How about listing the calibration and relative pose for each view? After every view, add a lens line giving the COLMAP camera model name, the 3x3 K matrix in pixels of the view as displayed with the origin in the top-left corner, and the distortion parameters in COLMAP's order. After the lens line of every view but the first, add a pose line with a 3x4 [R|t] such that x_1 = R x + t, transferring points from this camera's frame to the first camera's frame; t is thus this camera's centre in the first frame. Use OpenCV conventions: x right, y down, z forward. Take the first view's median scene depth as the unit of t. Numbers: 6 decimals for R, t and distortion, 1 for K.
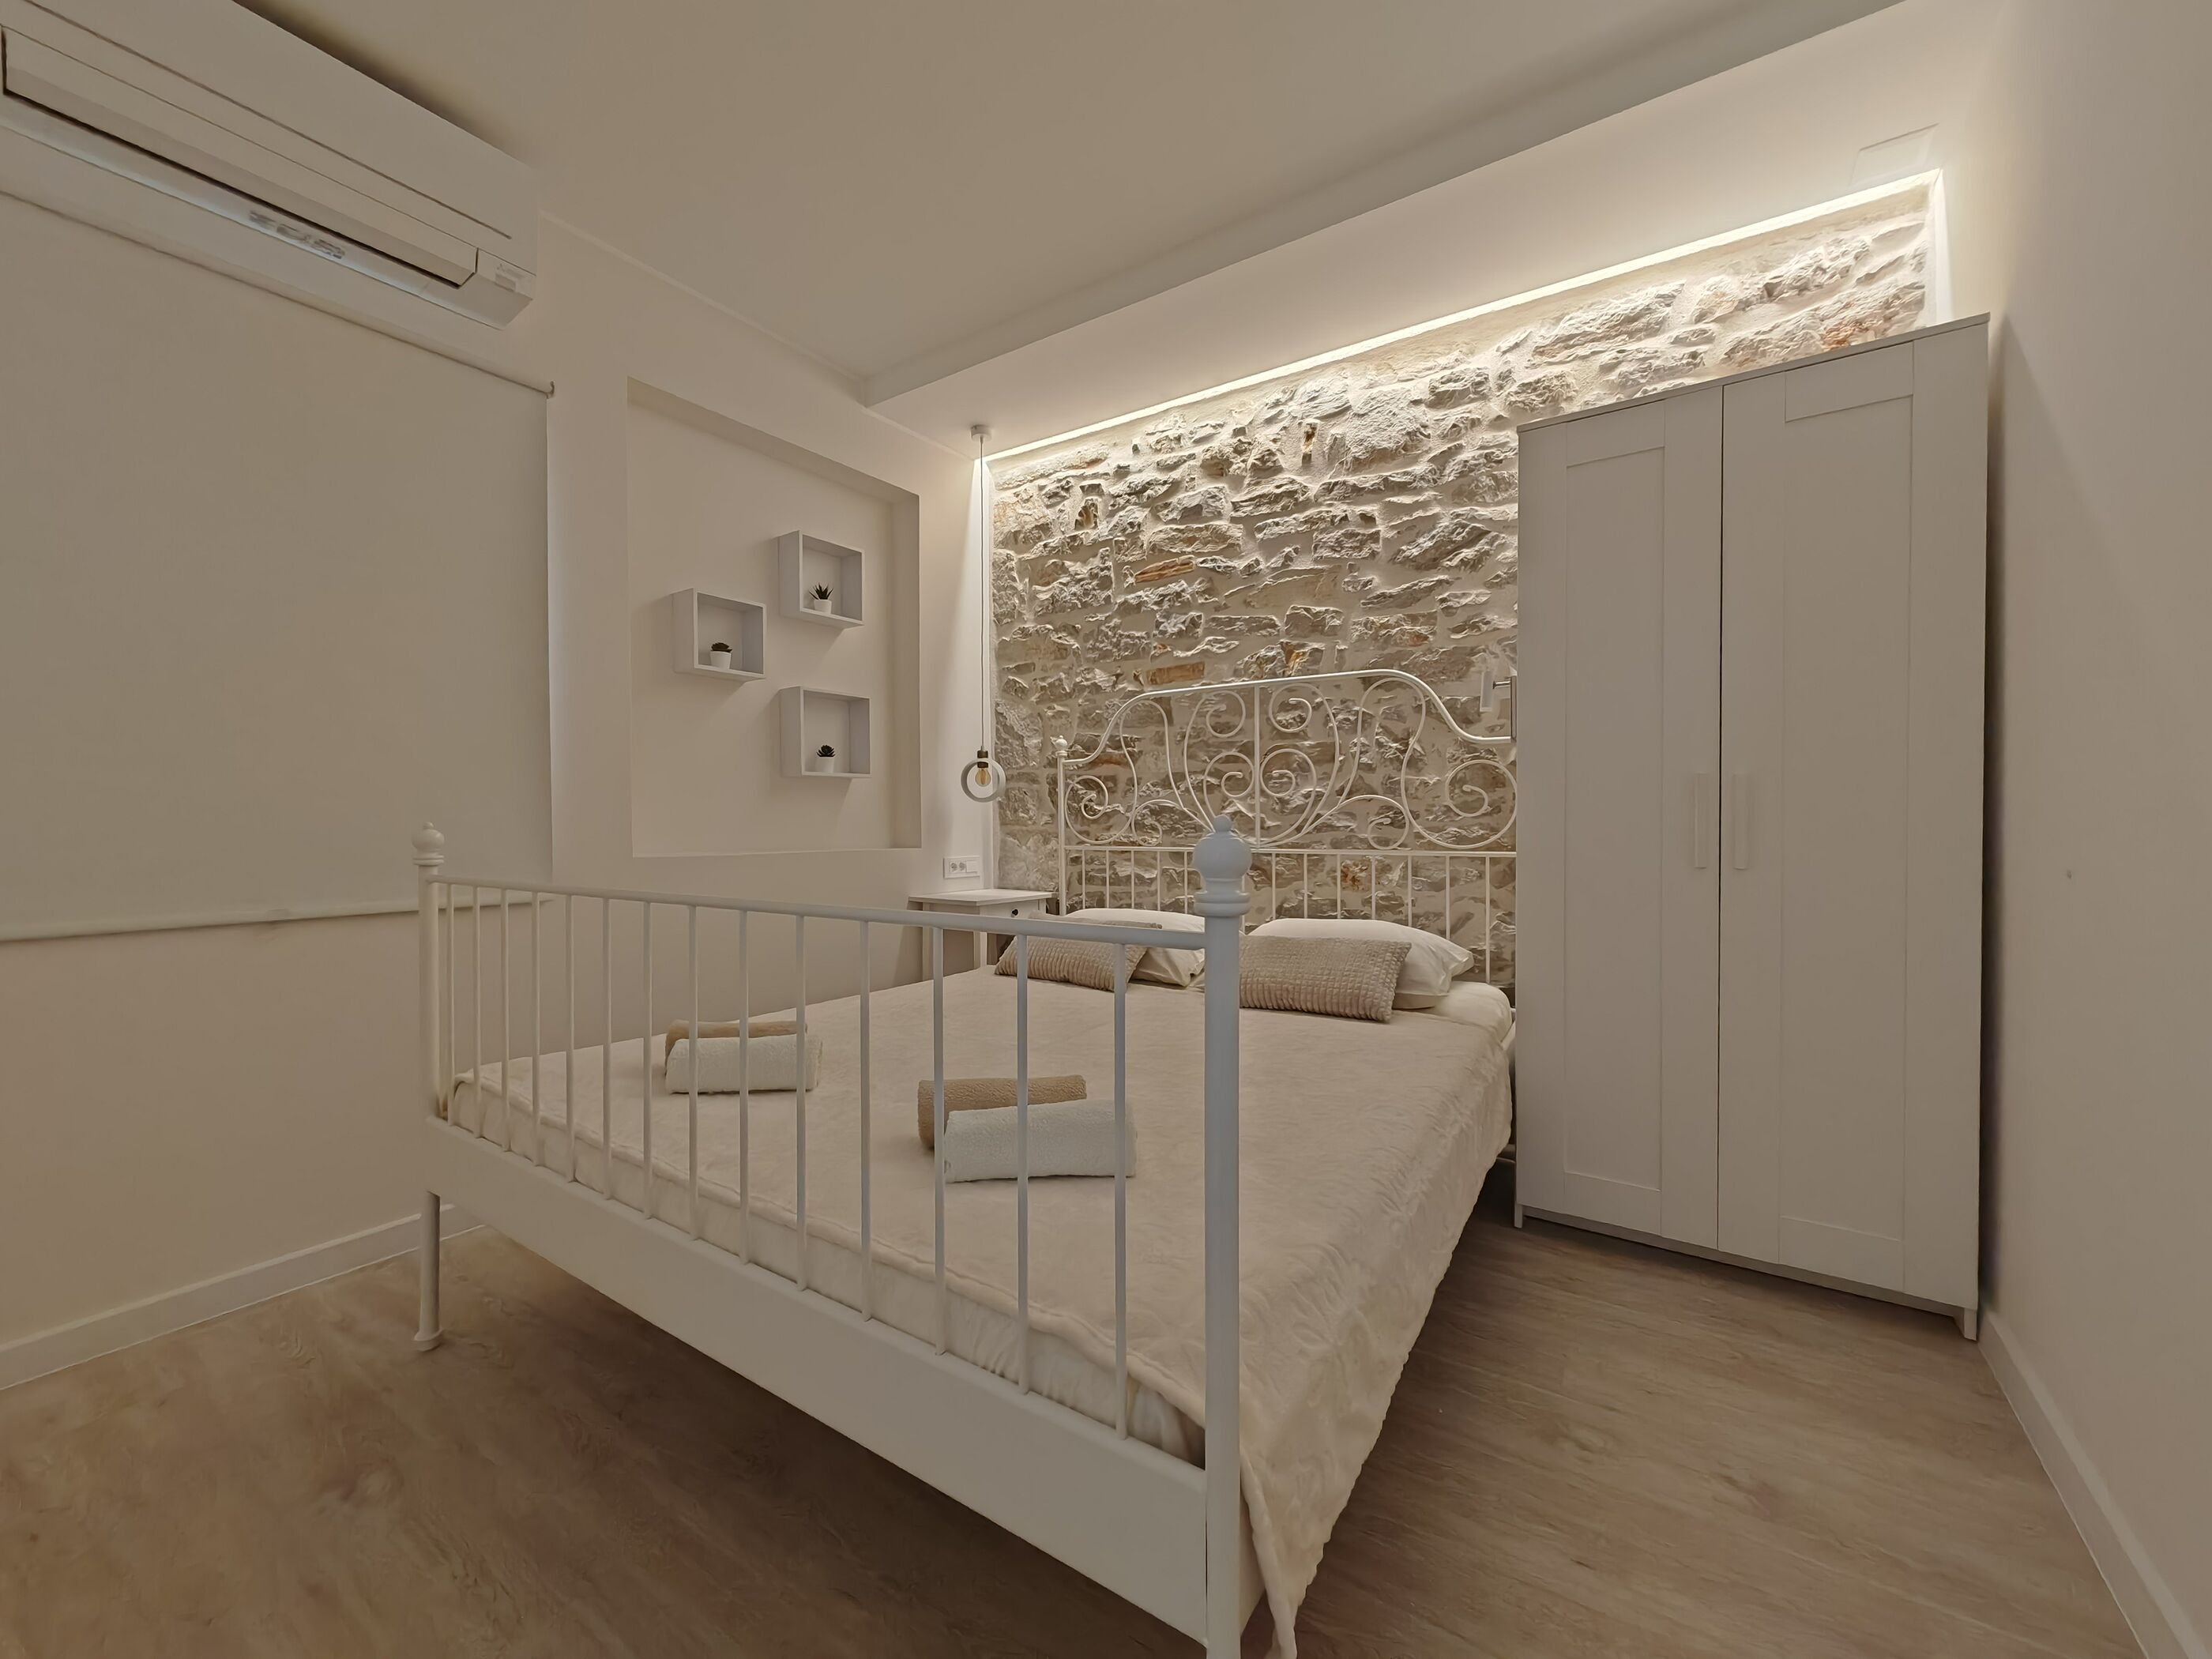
lens RADIAL K [[831.6, 0, 1108.5], [0, 831.6, 833.3], [0, 0, 1]] dist [0.000184, 0.000877]
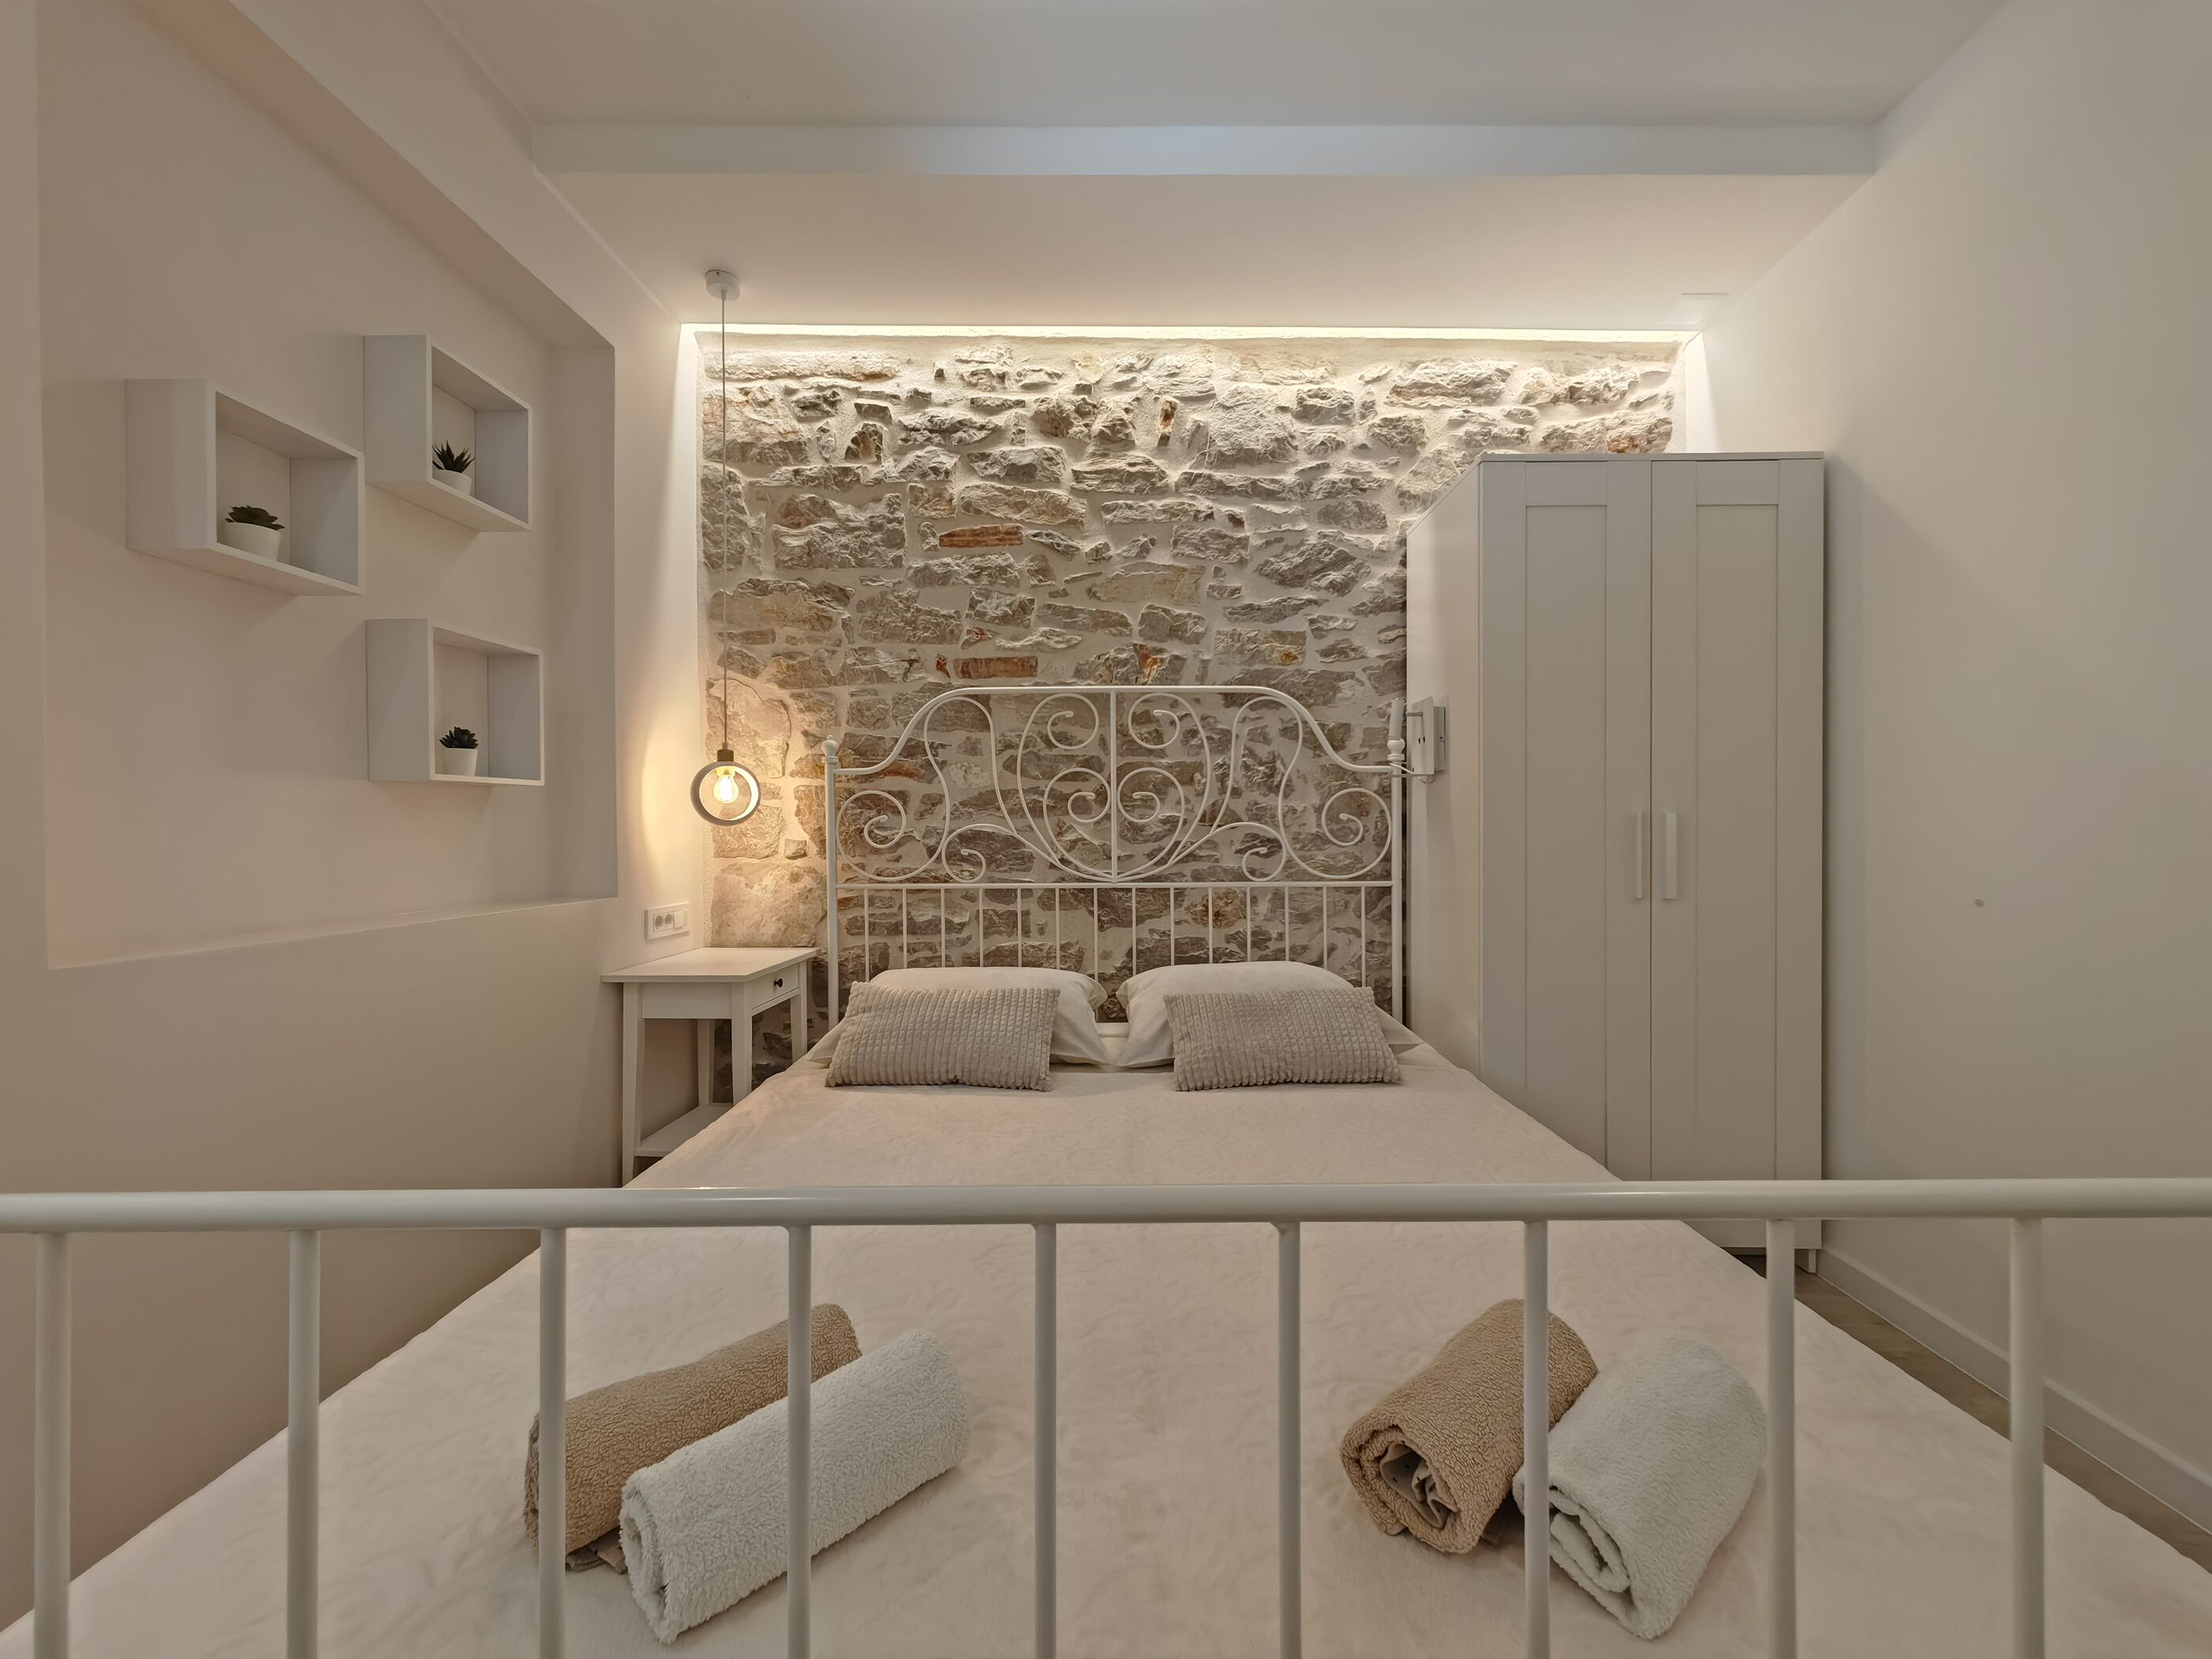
lens RADIAL K [[831.6, 0, 1110.4], [0, 831.6, 834.6], [0, 0, 1]] dist [0.000184, 0.000877]
pose [[0.839880, -0.002535, 0.542766, -0.279831], [0.009137, 0.999913, -0.009468, -0.022536], [-0.542695, 0.012911, 0.839830, 0.283083]]
